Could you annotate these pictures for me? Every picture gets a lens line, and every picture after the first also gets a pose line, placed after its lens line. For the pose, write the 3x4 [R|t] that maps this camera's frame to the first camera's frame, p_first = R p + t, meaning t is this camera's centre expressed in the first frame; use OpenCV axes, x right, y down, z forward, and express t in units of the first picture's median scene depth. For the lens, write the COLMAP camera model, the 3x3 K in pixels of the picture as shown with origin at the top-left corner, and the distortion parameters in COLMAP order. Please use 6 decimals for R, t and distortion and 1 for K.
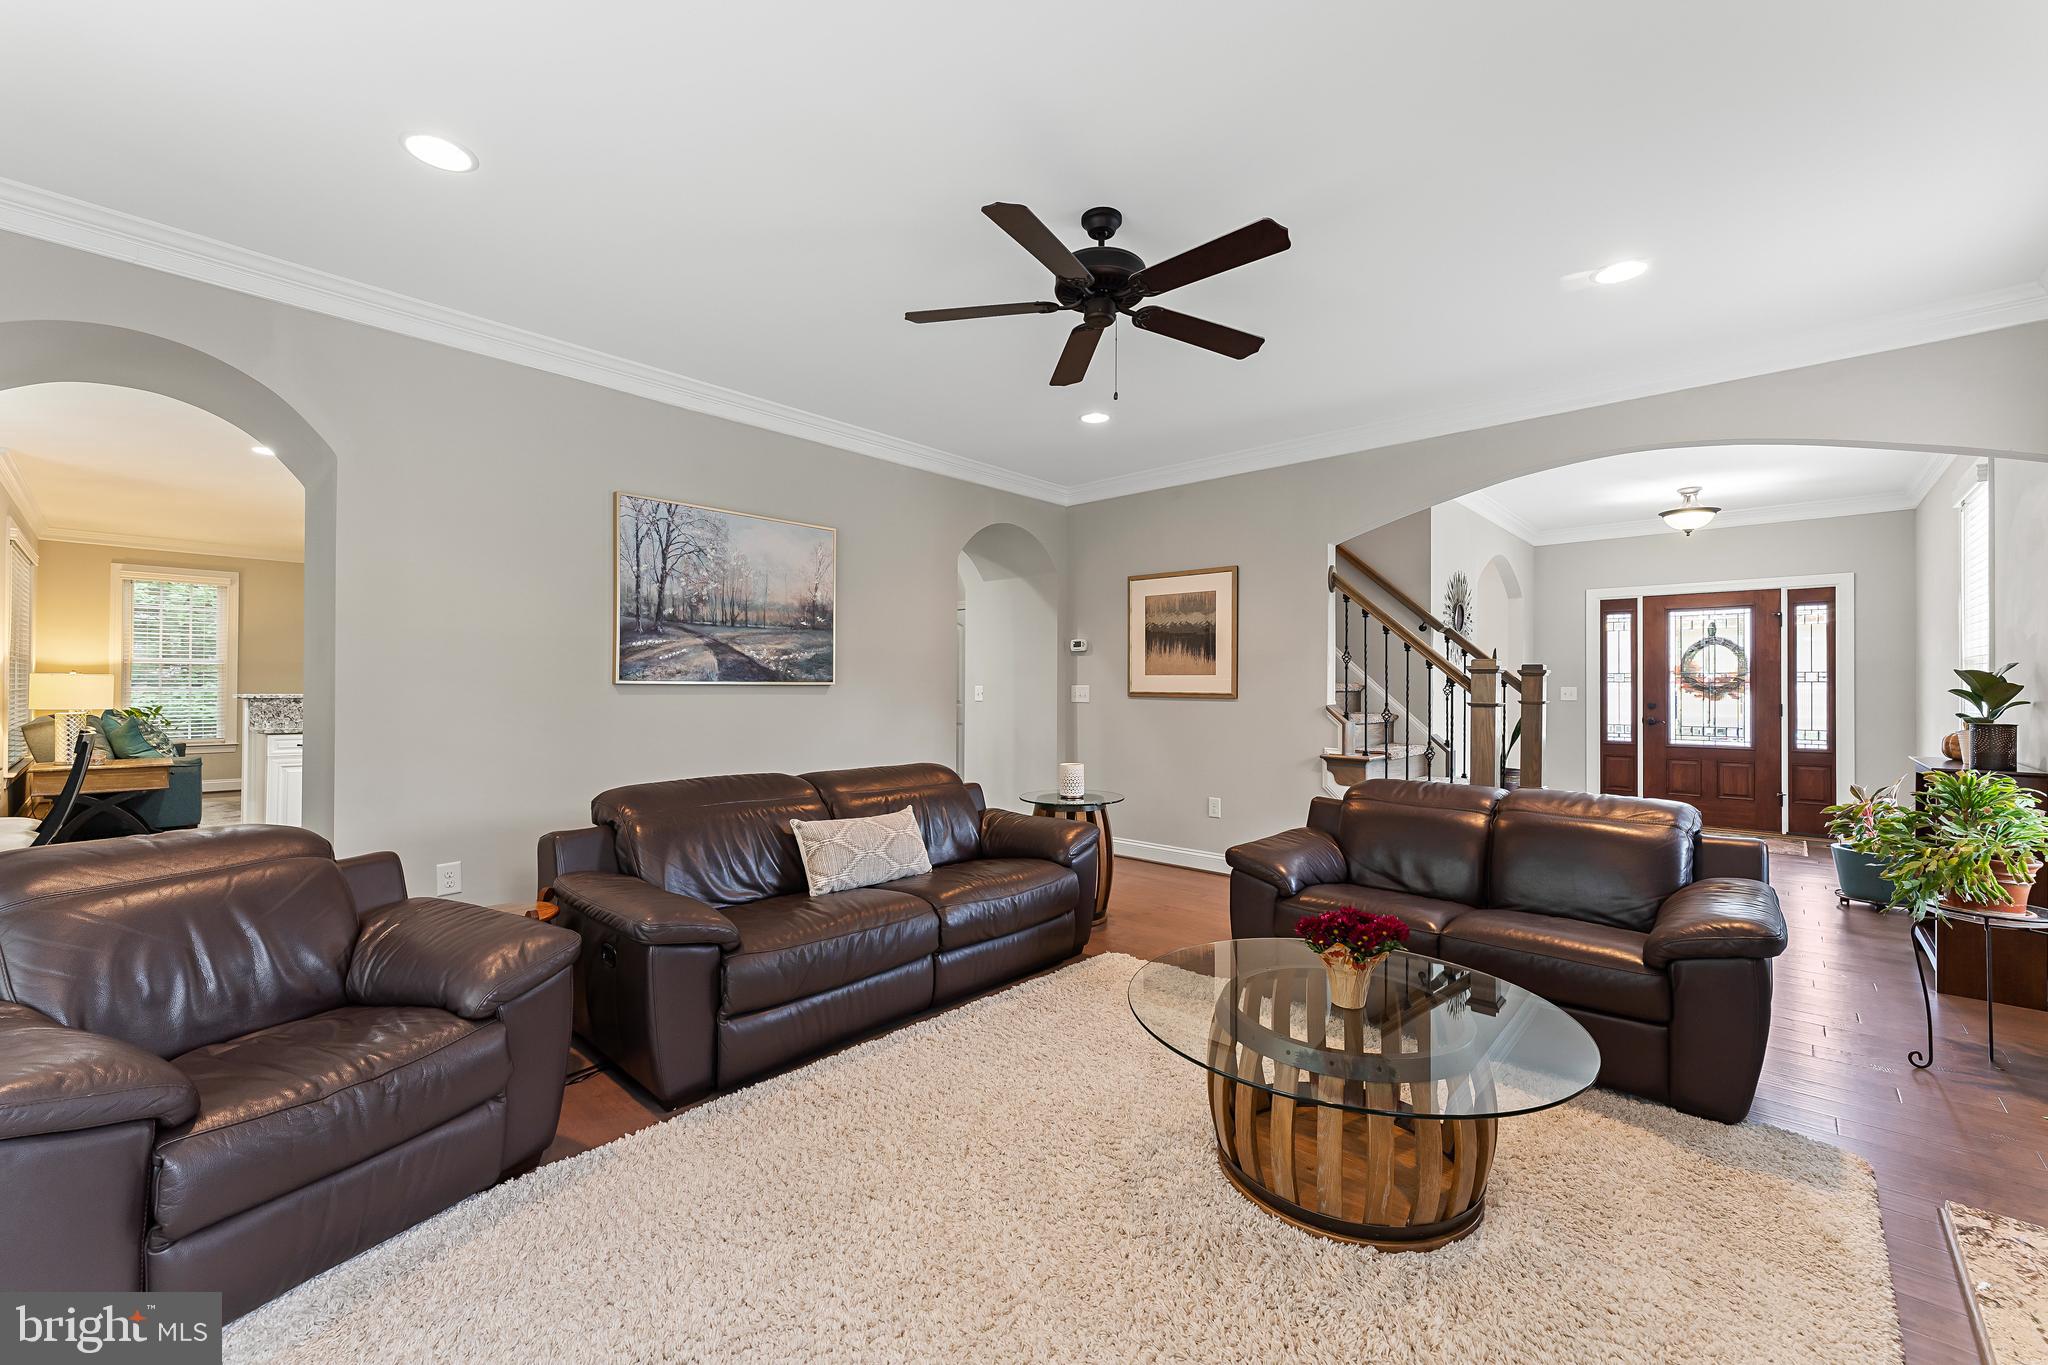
lens RADIAL K [[825.9, 0, 1018.2], [0, 825.9, 680.5], [0, 0, 1]] dist [0.001477, -0.000814]
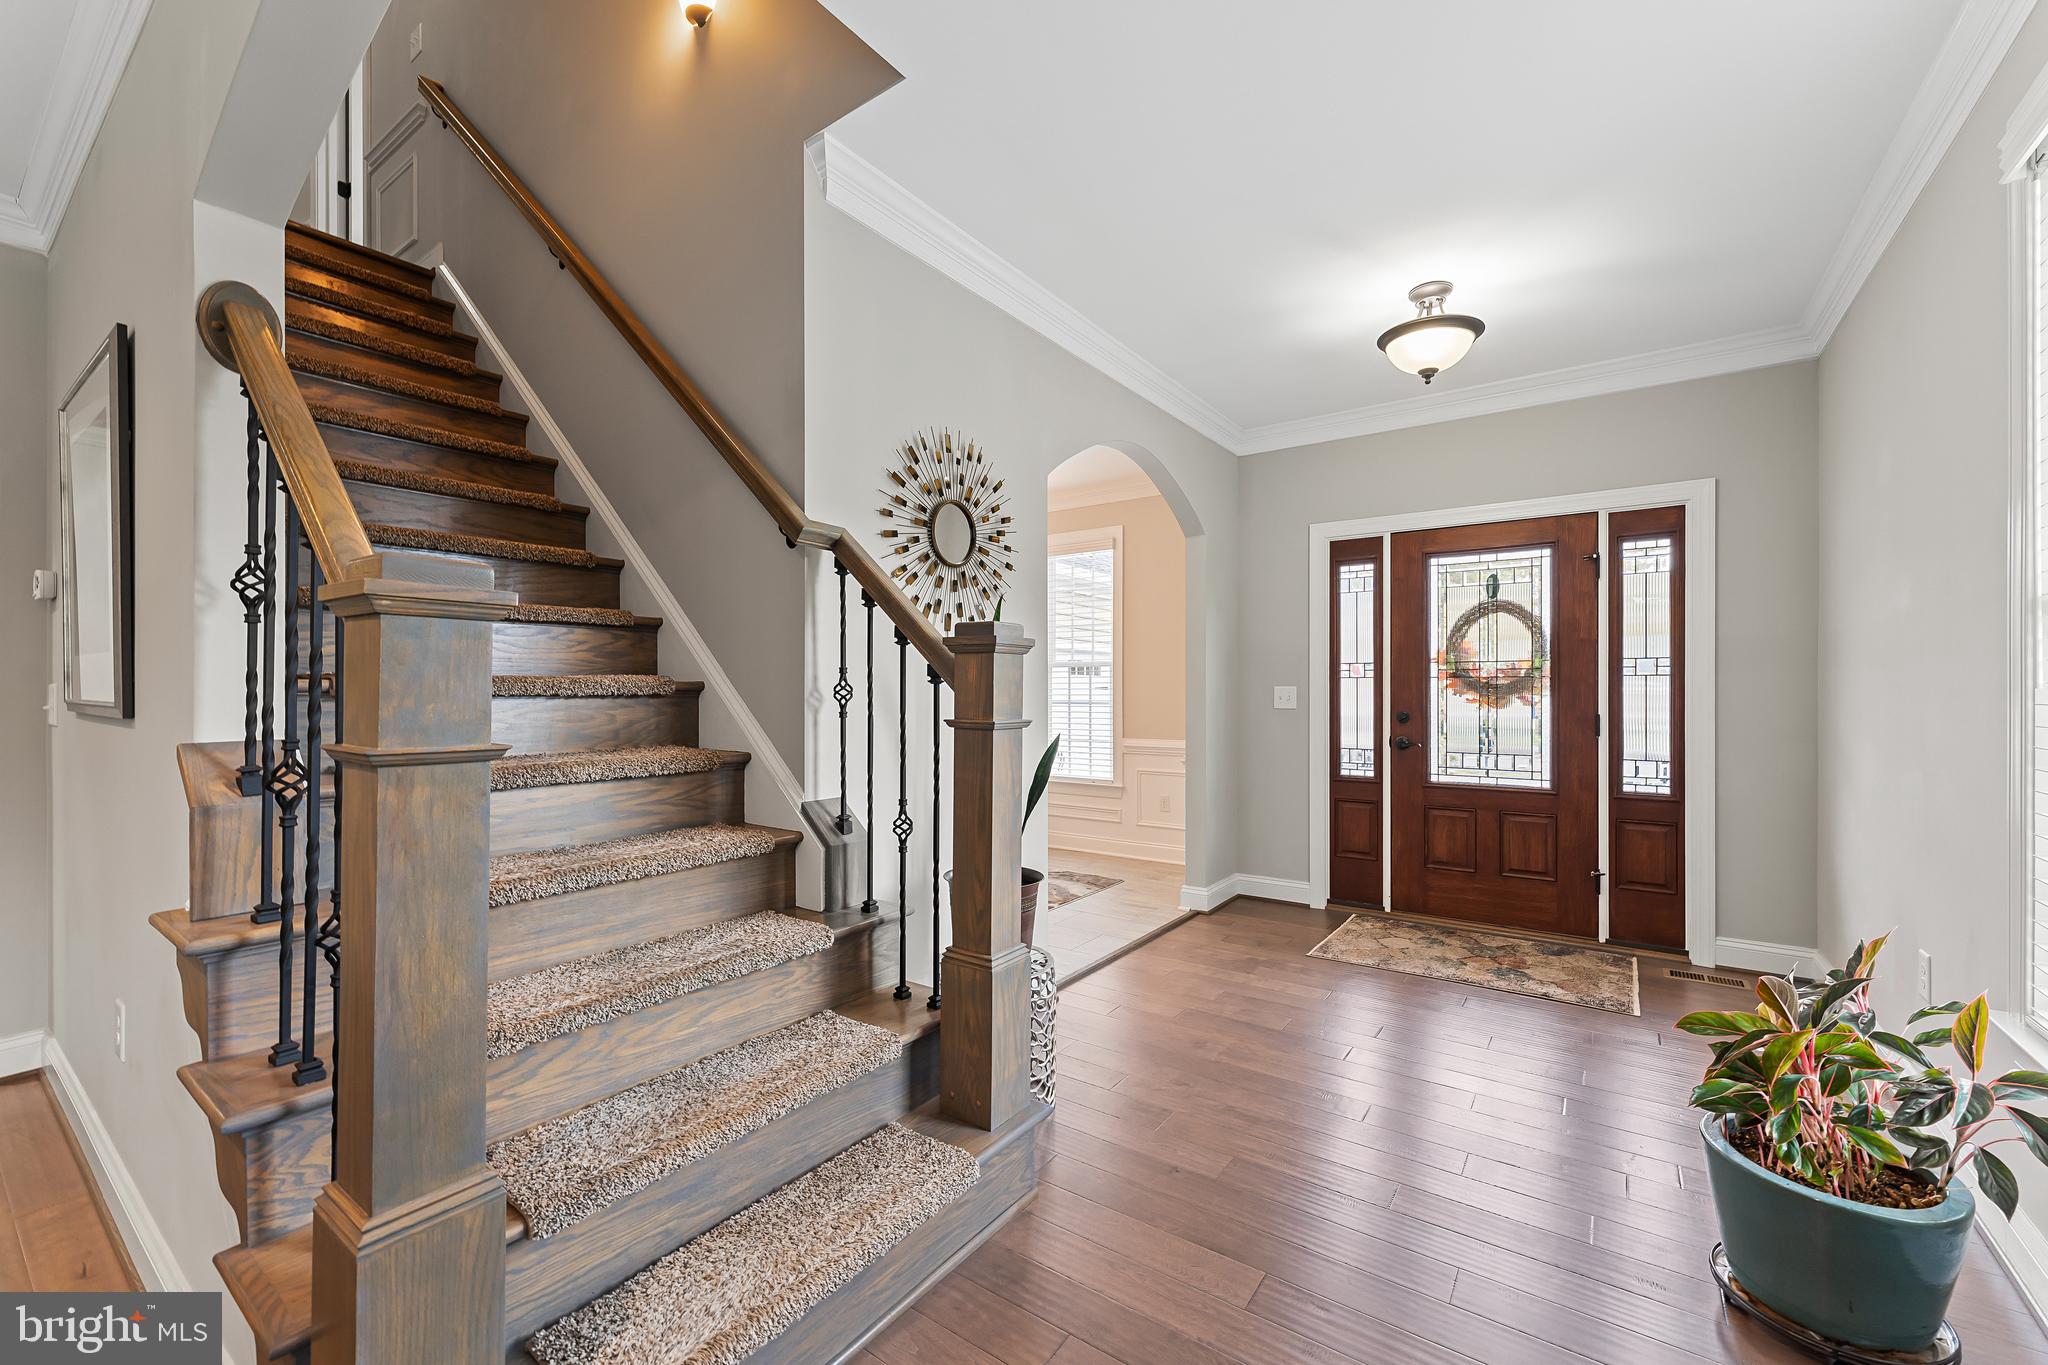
lens RADIAL K [[825.9, 0, 1034.0], [0, 825.9, 693.2], [0, 0, 1]] dist [0.001477, -0.000814]
pose [[0.991202, -0.005632, 0.132235, 0.448970], [0.004362, 0.999942, 0.009890, 0.006521], [-0.132283, -0.009226, 0.991169, 0.472670]]
